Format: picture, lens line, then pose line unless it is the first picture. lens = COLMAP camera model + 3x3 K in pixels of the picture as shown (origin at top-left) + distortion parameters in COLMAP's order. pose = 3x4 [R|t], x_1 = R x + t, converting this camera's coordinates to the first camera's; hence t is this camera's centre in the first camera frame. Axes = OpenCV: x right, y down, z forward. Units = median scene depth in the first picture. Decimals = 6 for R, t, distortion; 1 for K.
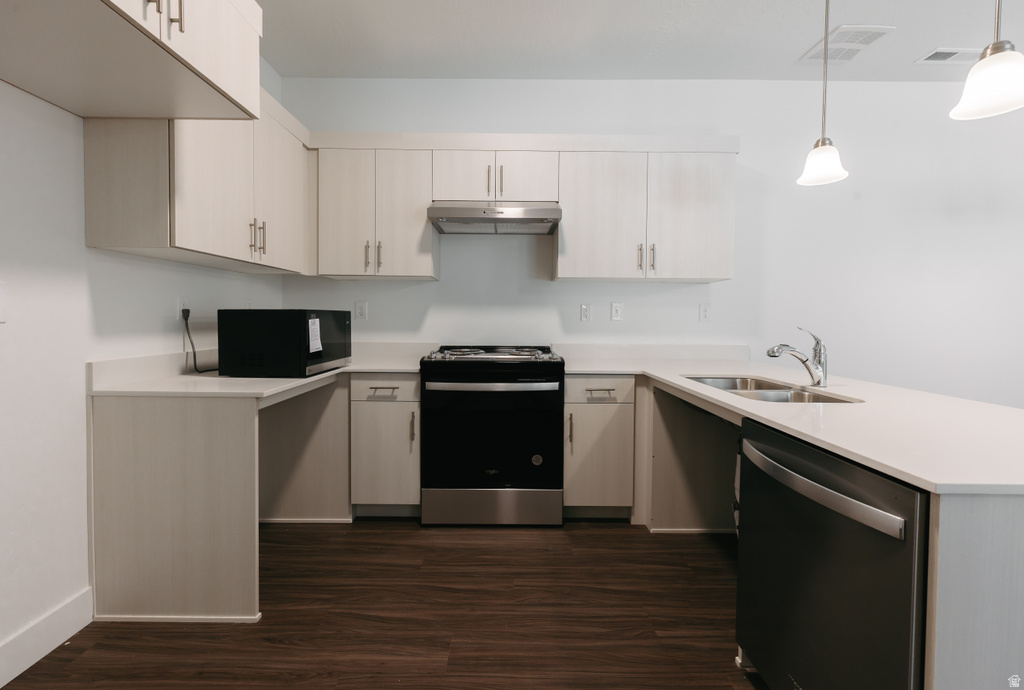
lens RADIAL K [[441.9, 0, 509.7], [0, 441.9, 328.1], [0, 0, 1]] dist [-0.001013, -0.000124]
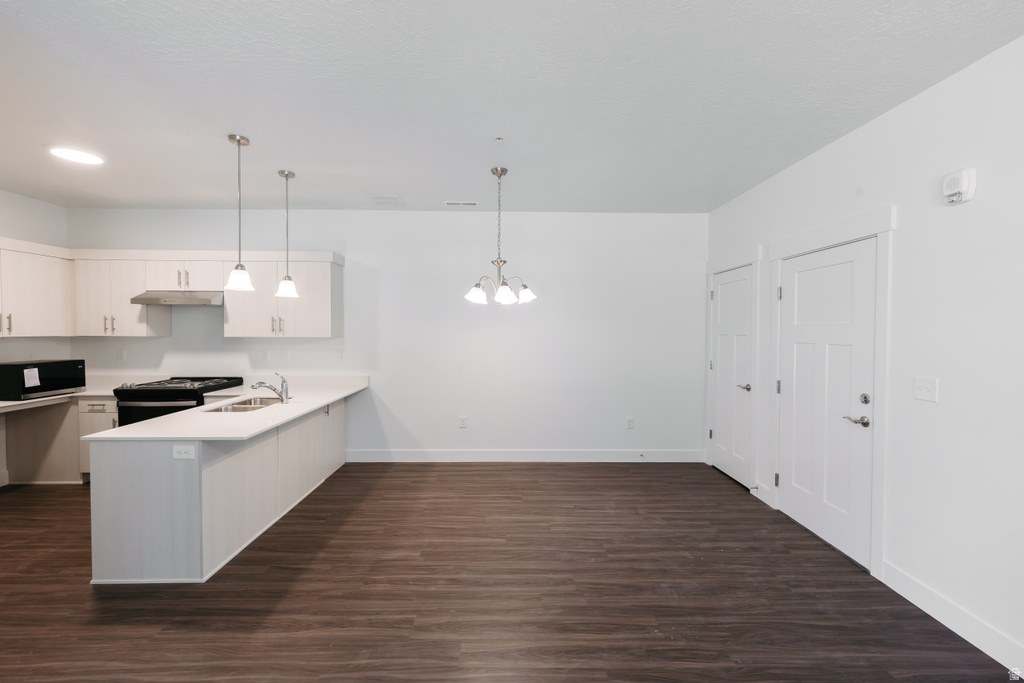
lens RADIAL K [[434.6, 0, 507.9], [0, 434.6, 339.2], [0, 0, 1]] dist [0.010483, -0.000019]
pose [[0.999941, -0.005075, 0.009581, 1.290597], [0.005062, 0.999986, 0.001408, -0.114979], [-0.009588, -0.001359, 0.999953, -0.723535]]
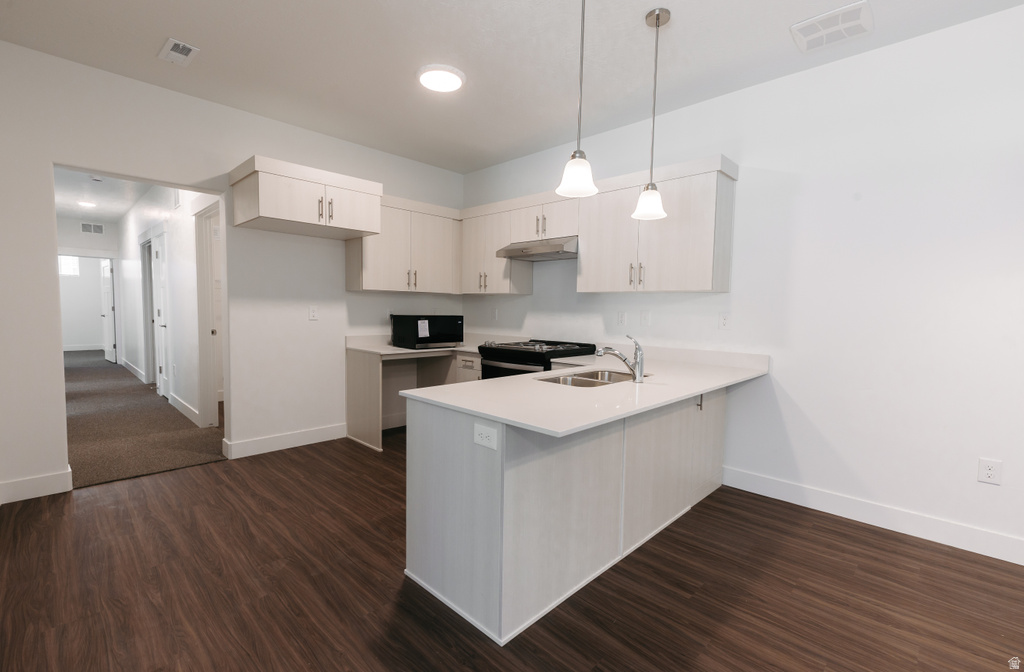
lens RADIAL K [[452.5, 0, 507.6], [0, 452.5, 340.6], [0, 0, 1]] dist [0.000794, 0.000134]
pose [[0.715498, 0.051999, -0.696677, 1.031016], [-0.027509, 0.998550, 0.046278, -0.029297], [0.698073, -0.013947, 0.715891, -0.149508]]
